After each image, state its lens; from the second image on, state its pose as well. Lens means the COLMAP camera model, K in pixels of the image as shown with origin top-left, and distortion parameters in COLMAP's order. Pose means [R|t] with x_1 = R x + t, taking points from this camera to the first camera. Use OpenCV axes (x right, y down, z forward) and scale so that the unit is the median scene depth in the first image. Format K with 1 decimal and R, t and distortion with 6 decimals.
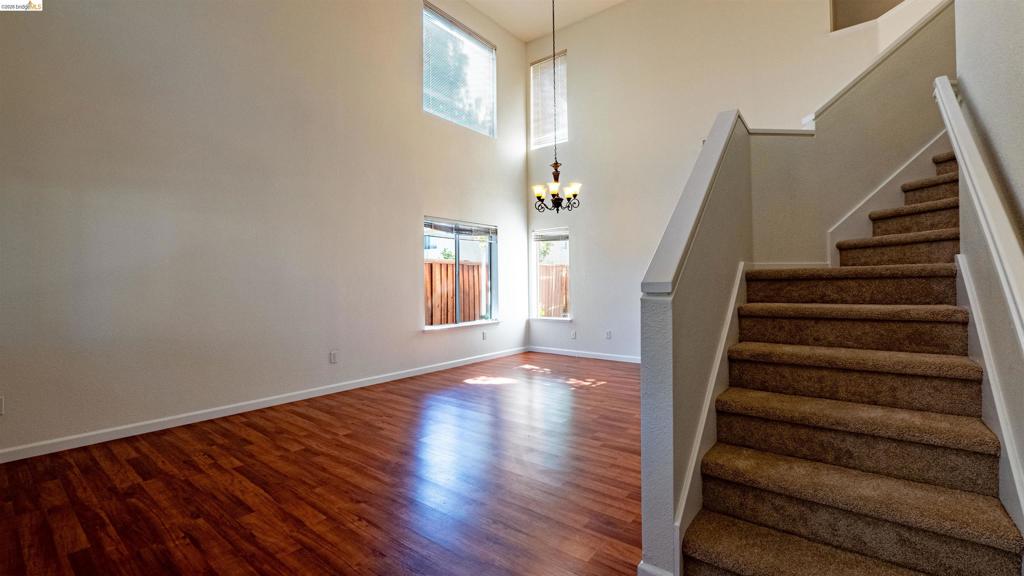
lens RADIAL K [[435.2, 0, 507.4], [0, 435.2, 280.4], [0, 0, 1]] dist [-0.008059, -0.000592]
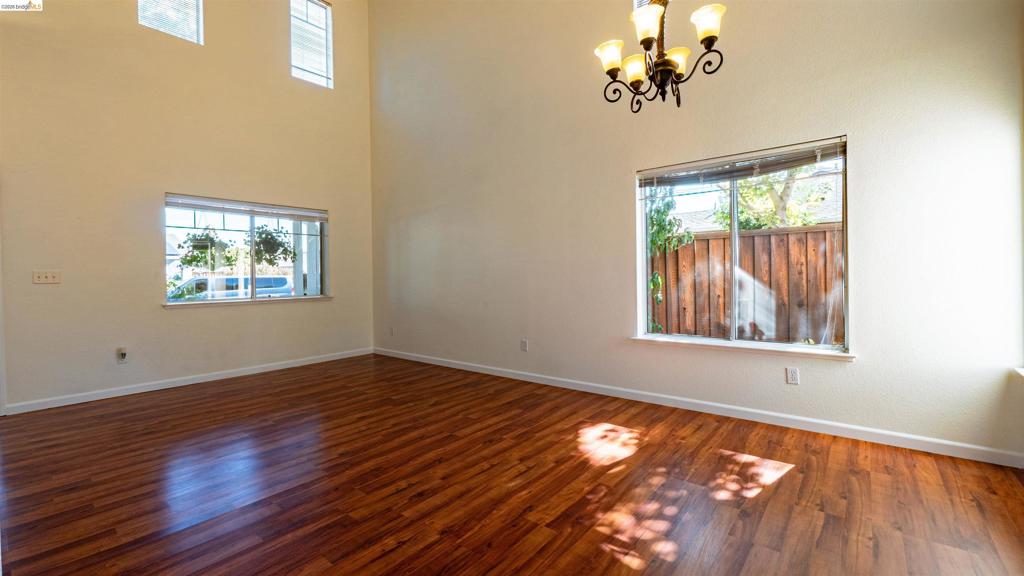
lens RADIAL K [[435.2, 0, 507.4], [0, 435.2, 280.4], [0, 0, 1]] dist [-0.008059, -0.000592]
pose [[-0.005899, 0.028965, -0.999563, 0.559548], [0.024274, 0.999290, 0.028814, -0.001781], [0.999688, -0.024093, -0.006598, 0.895707]]
